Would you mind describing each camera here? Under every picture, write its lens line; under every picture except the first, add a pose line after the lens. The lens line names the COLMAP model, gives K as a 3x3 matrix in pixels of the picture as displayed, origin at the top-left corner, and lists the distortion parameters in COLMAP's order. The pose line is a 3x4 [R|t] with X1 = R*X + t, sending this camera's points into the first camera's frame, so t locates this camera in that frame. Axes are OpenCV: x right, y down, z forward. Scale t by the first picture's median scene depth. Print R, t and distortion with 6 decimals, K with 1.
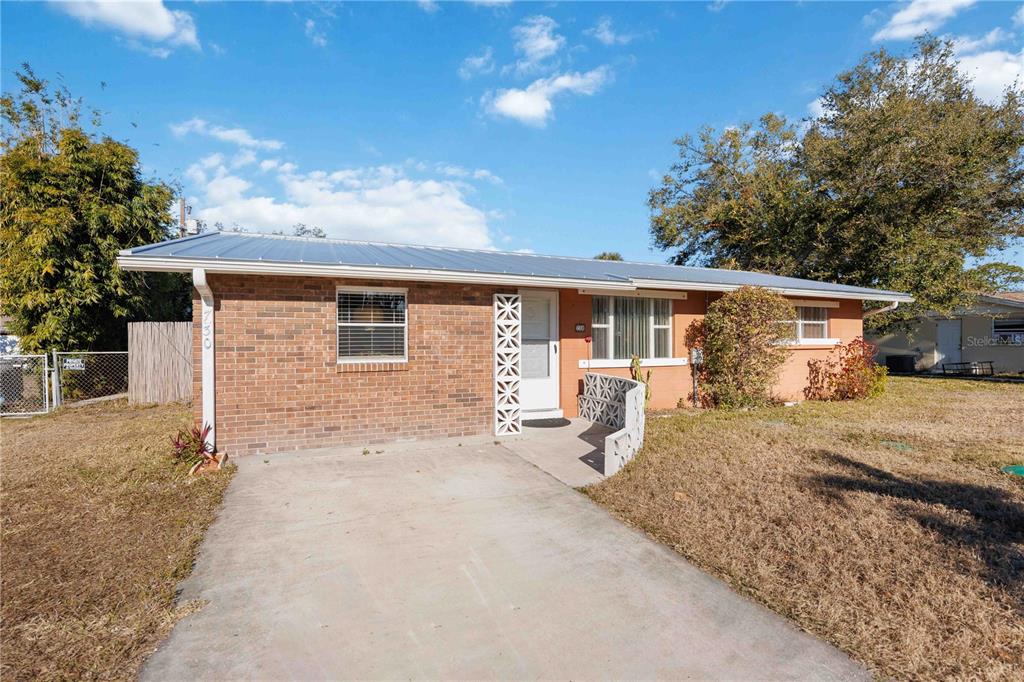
lens RADIAL K [[492.3, 0, 514.5], [0, 492.3, 342.3], [0, 0, 1]] dist [-0.009064, -0.000129]
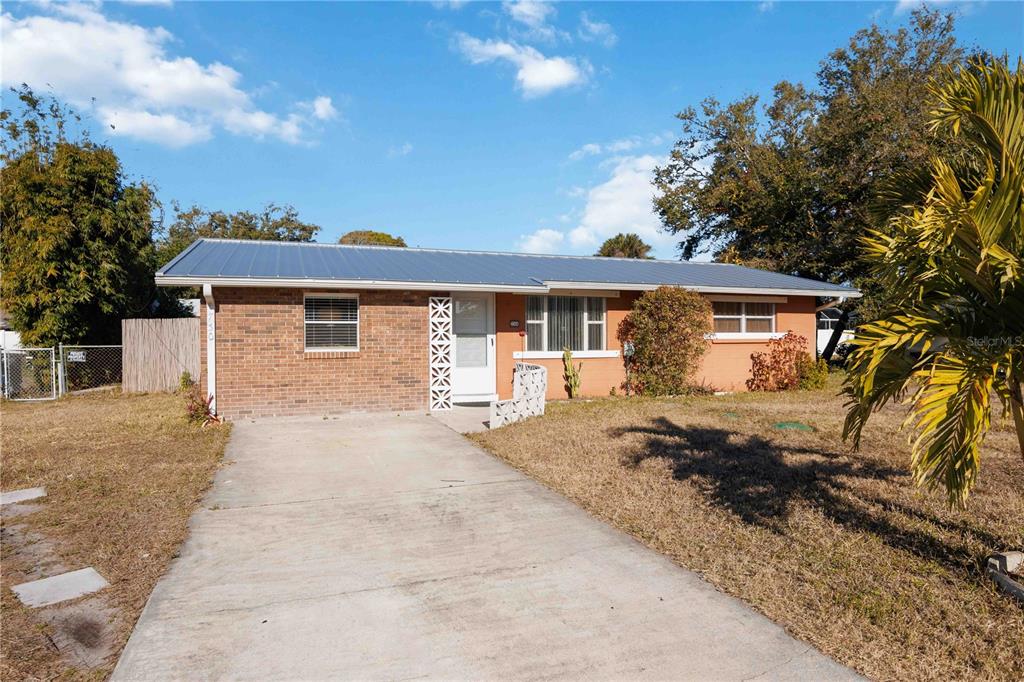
lens RADIAL K [[626.2, 0, 509.6], [0, 626.2, 342.6], [0, 0, 1]] dist [0.003050, 0.000452]
pose [[0.999027, -0.000959, -0.044101, 0.166814], [0.001225, 0.999981, 0.006004, 0.005520], [0.044095, -0.006053, 0.999009, -0.414347]]
